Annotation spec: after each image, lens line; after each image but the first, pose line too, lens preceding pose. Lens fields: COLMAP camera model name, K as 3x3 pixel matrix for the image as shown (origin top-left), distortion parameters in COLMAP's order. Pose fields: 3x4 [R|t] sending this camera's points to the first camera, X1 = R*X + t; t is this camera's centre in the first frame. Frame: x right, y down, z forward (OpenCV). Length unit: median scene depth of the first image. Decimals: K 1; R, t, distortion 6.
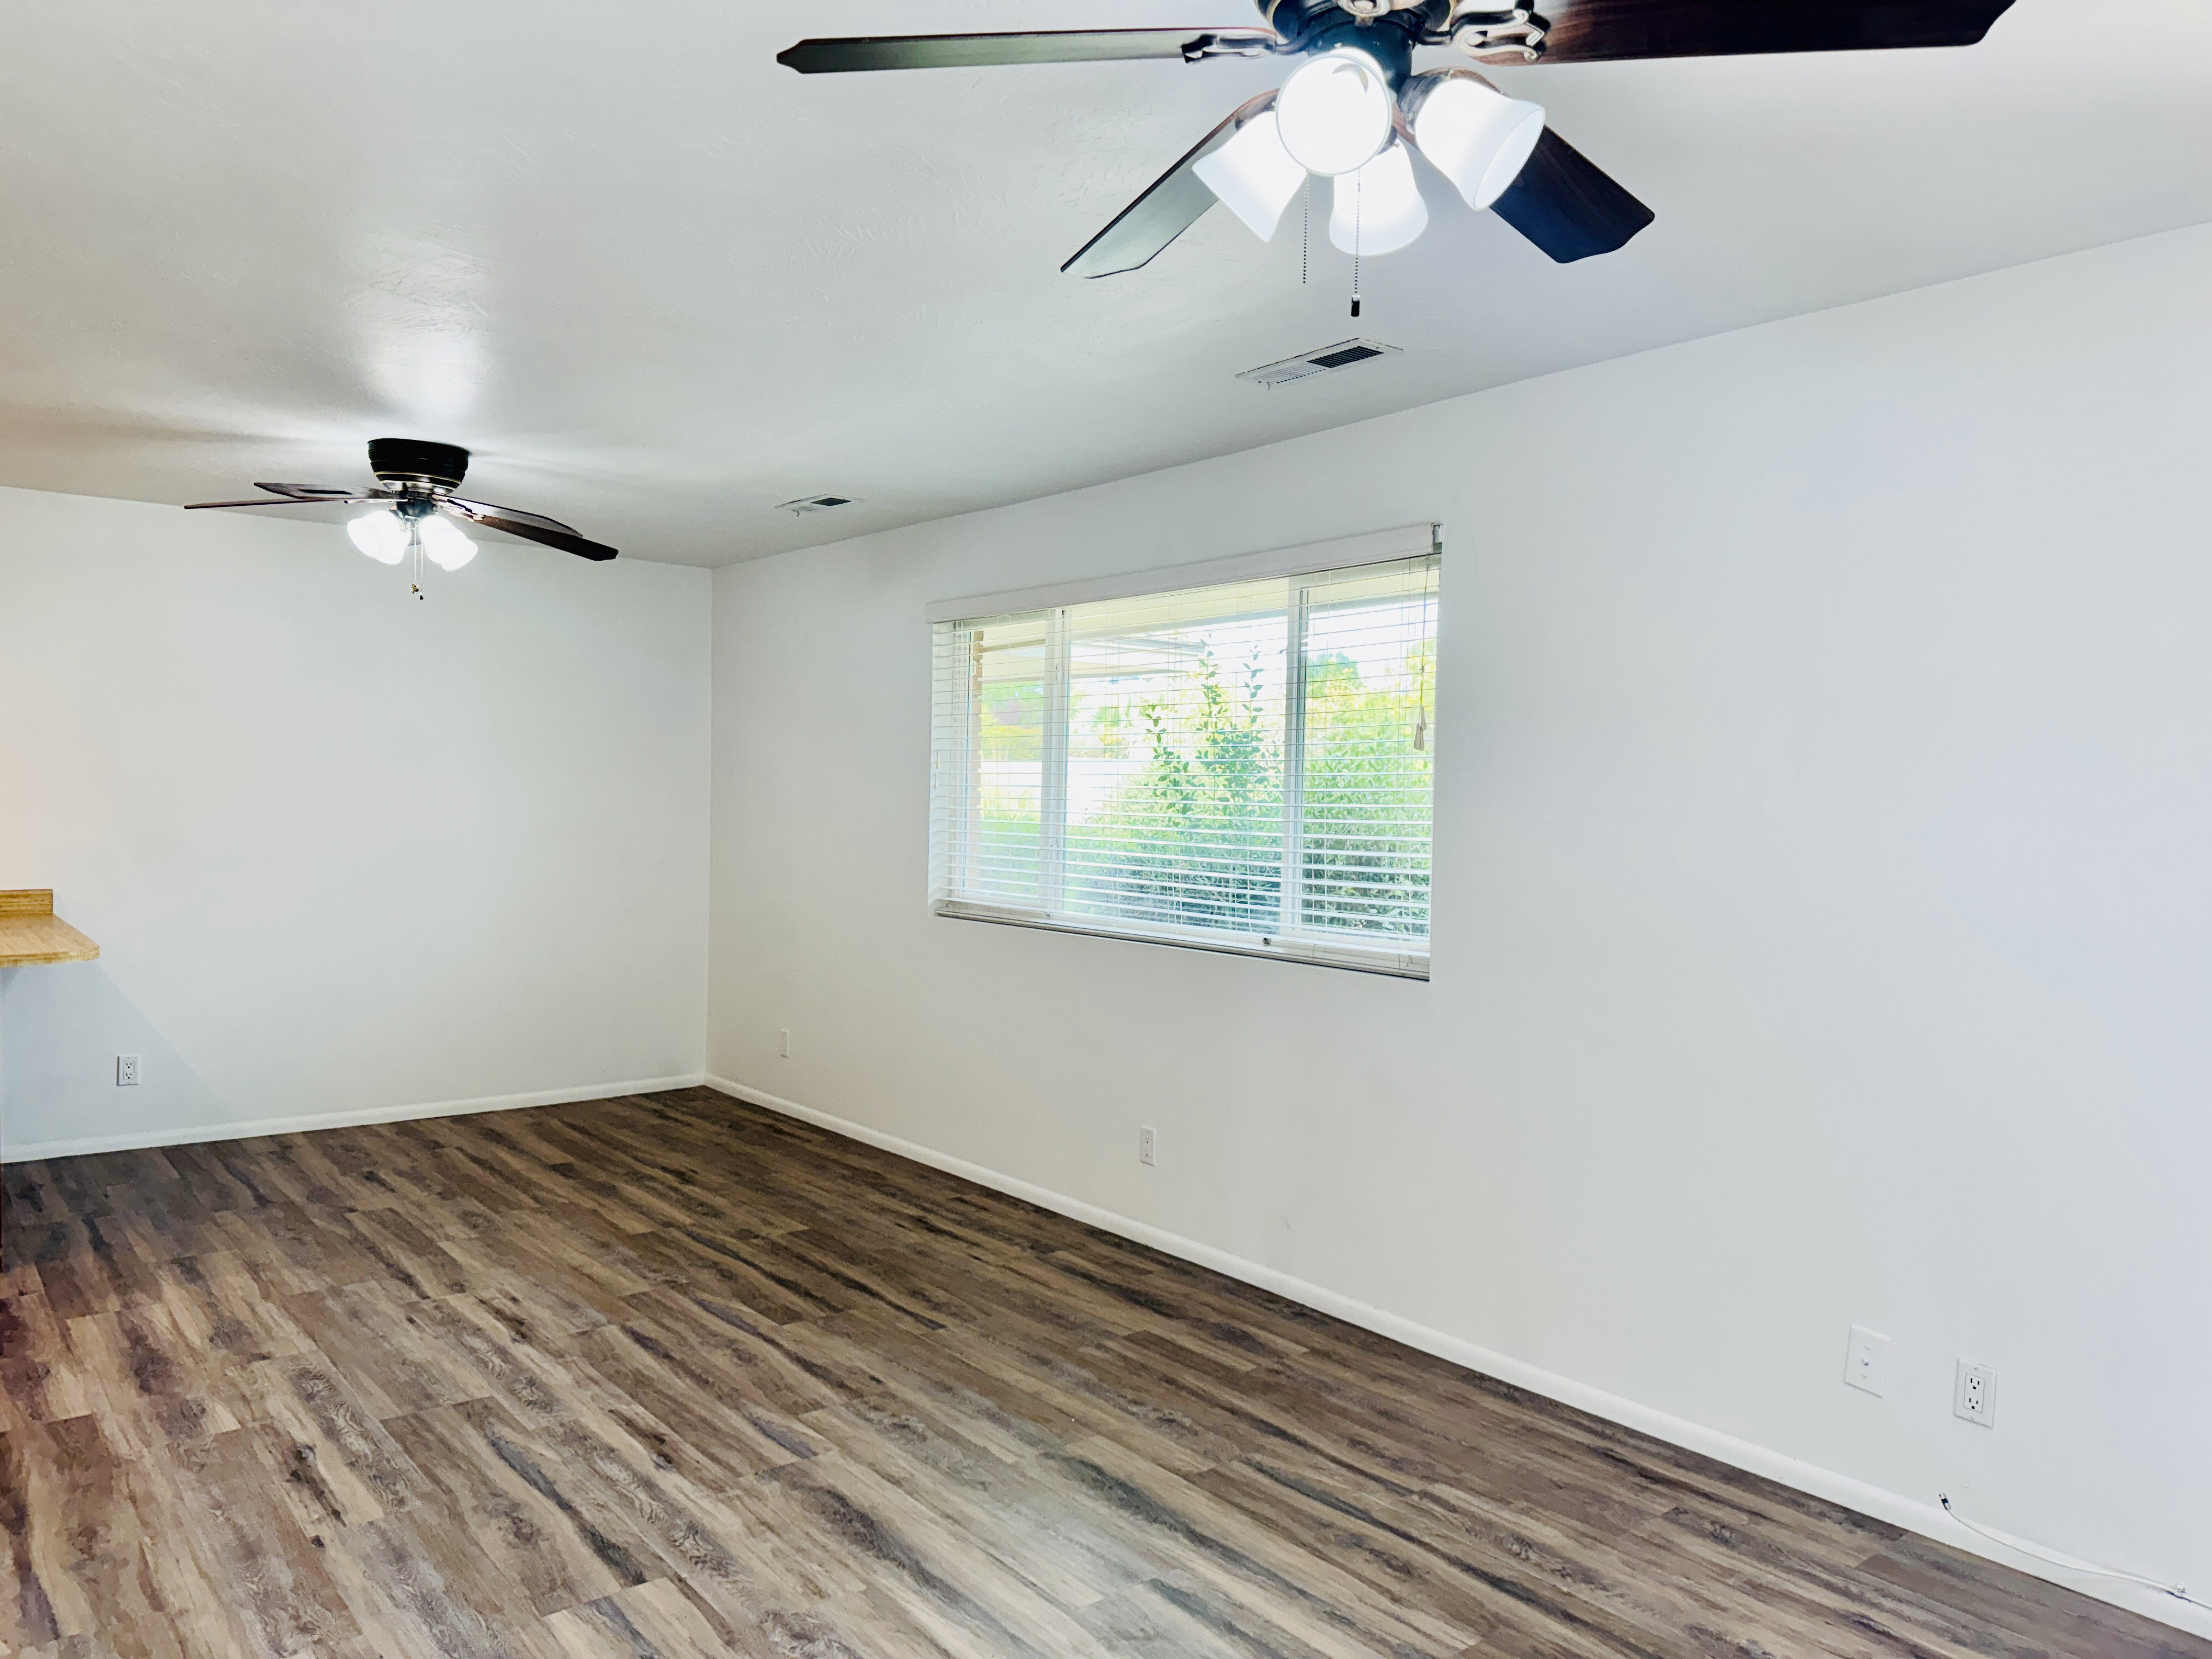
lens RADIAL K [[1536.0, 0, 1103.8], [0, 1536.0, 828.2], [0, 0, 1]] dist [0.067027, -0.110186]
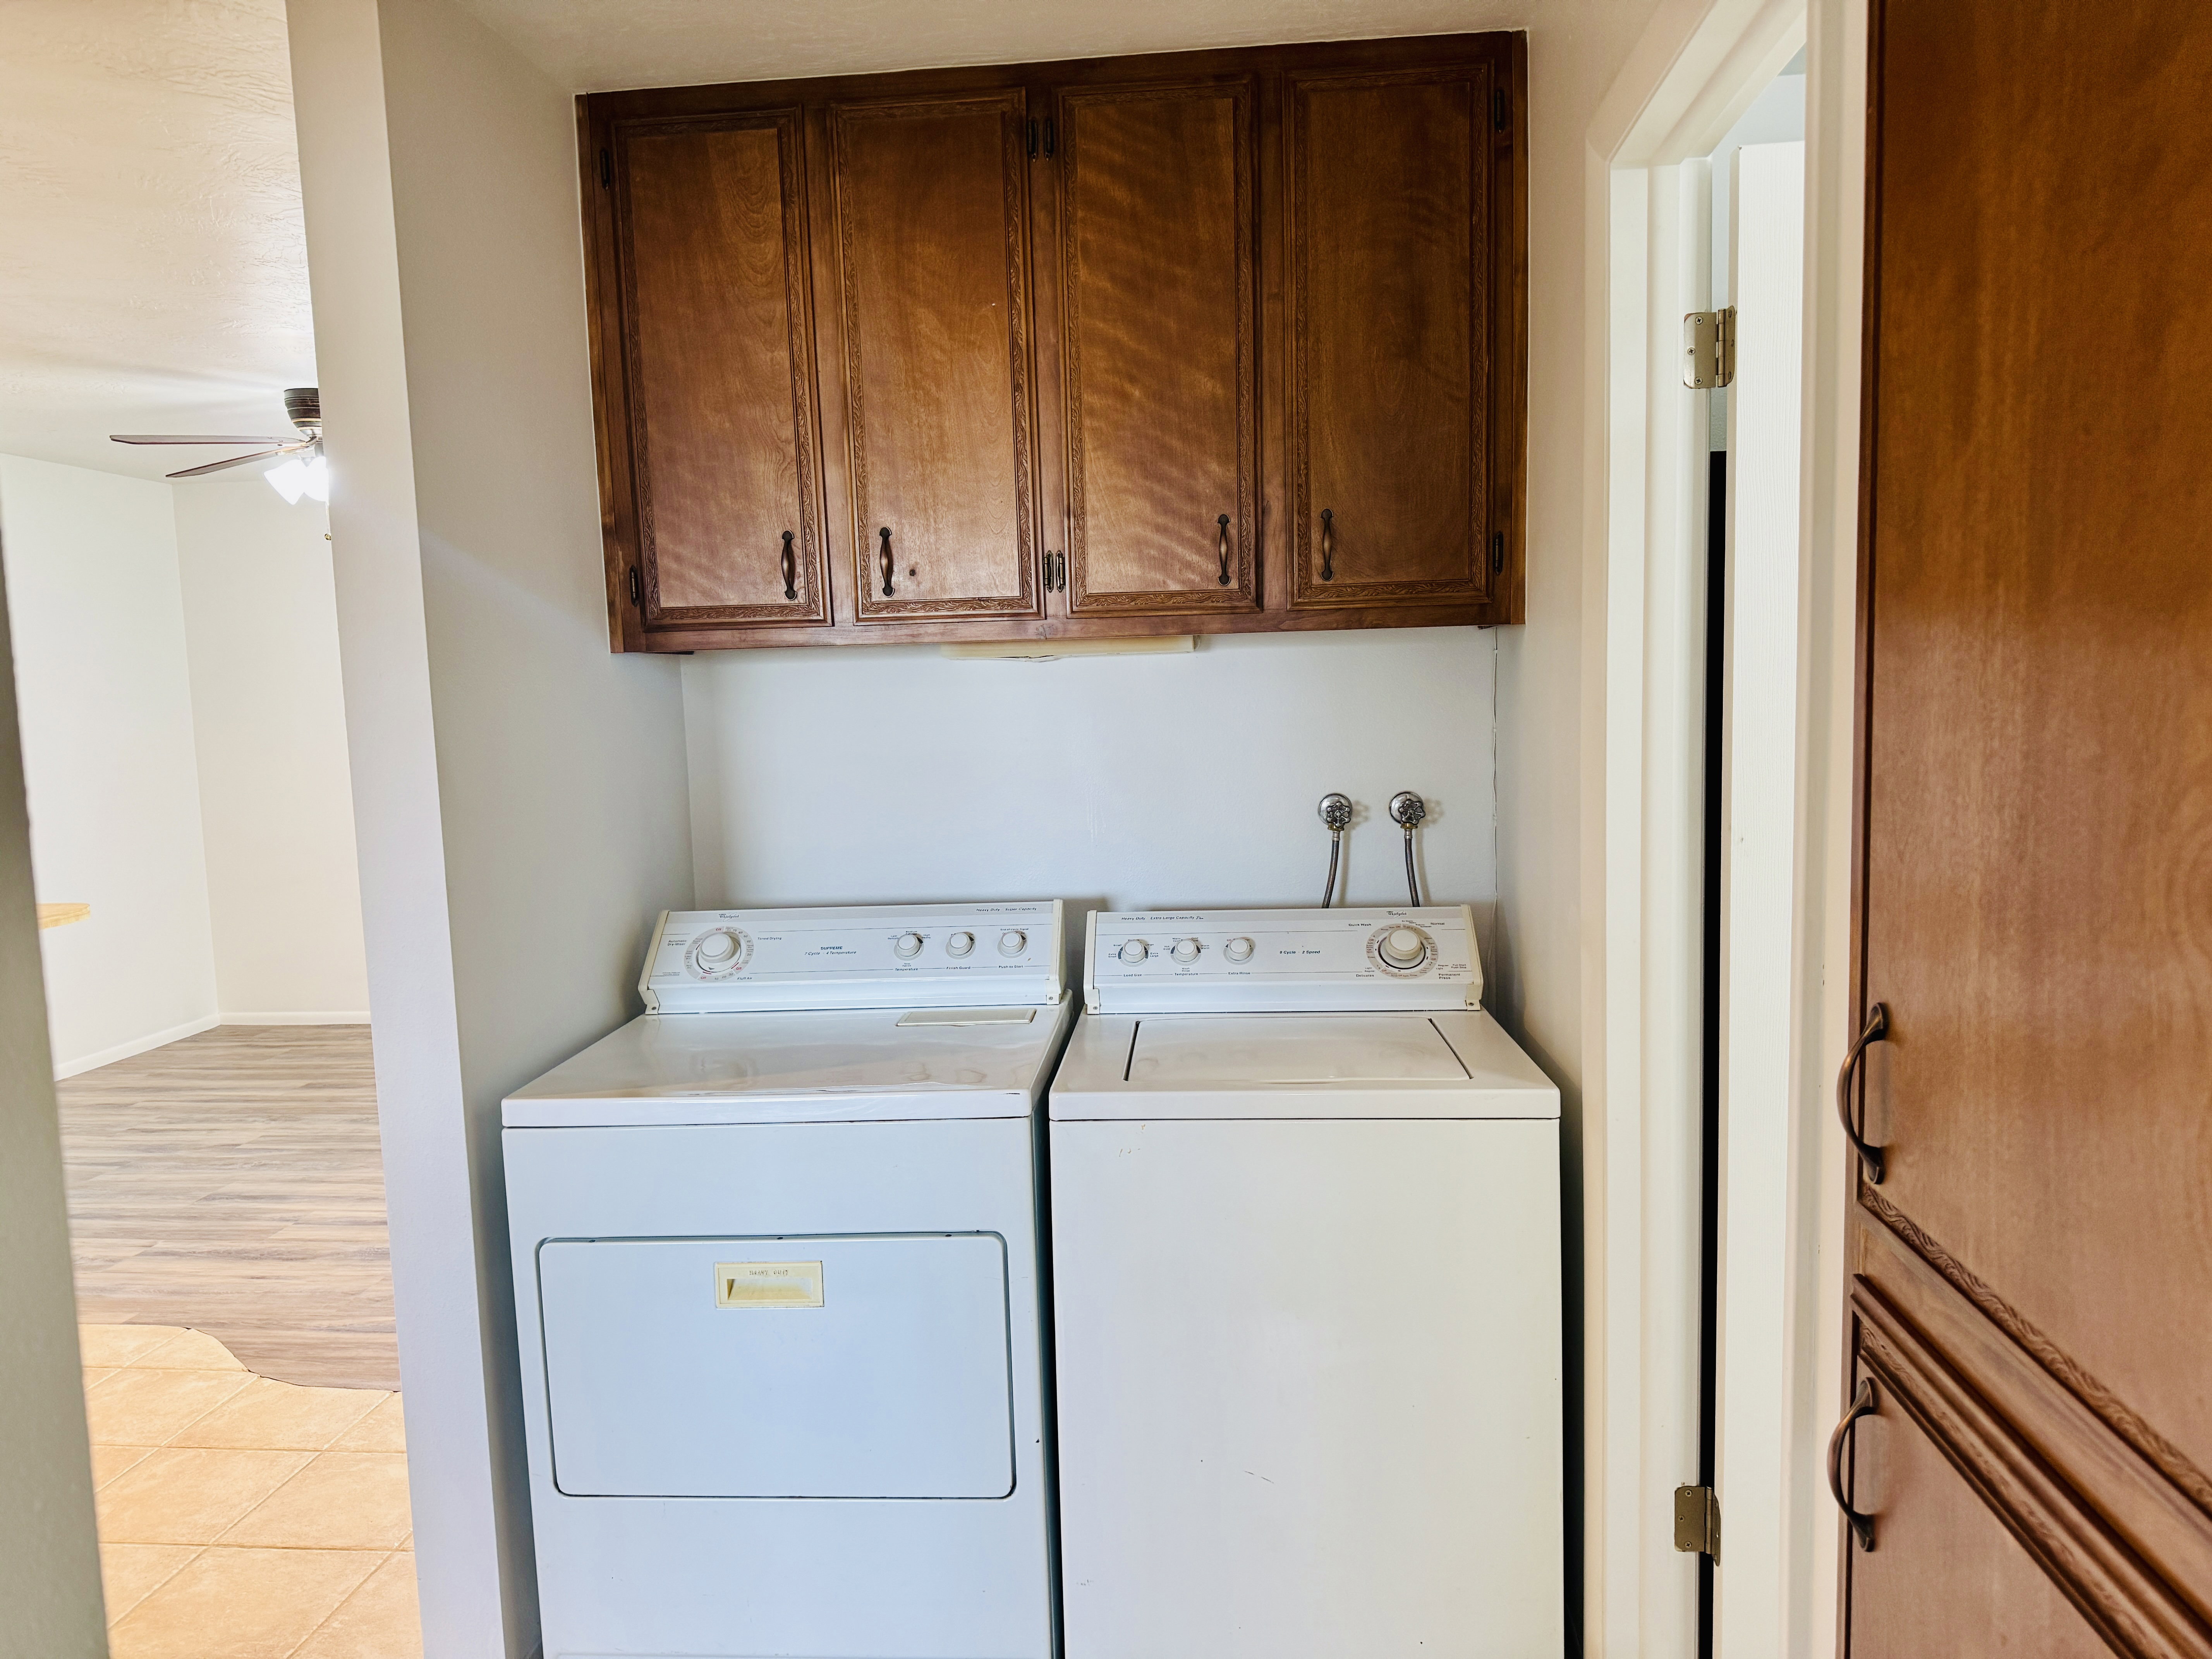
lens RADIAL K [[1536.0, 0, 1103.8], [0, 1536.0, 828.2], [0, 0, 1]] dist [0.067027, -0.110186]
pose [[0.701864, -0.109209, 0.703889, -0.874352], [0.061178, 0.993768, 0.093183, -0.021466], [-0.709679, -0.022339, 0.704171, -0.129196]]
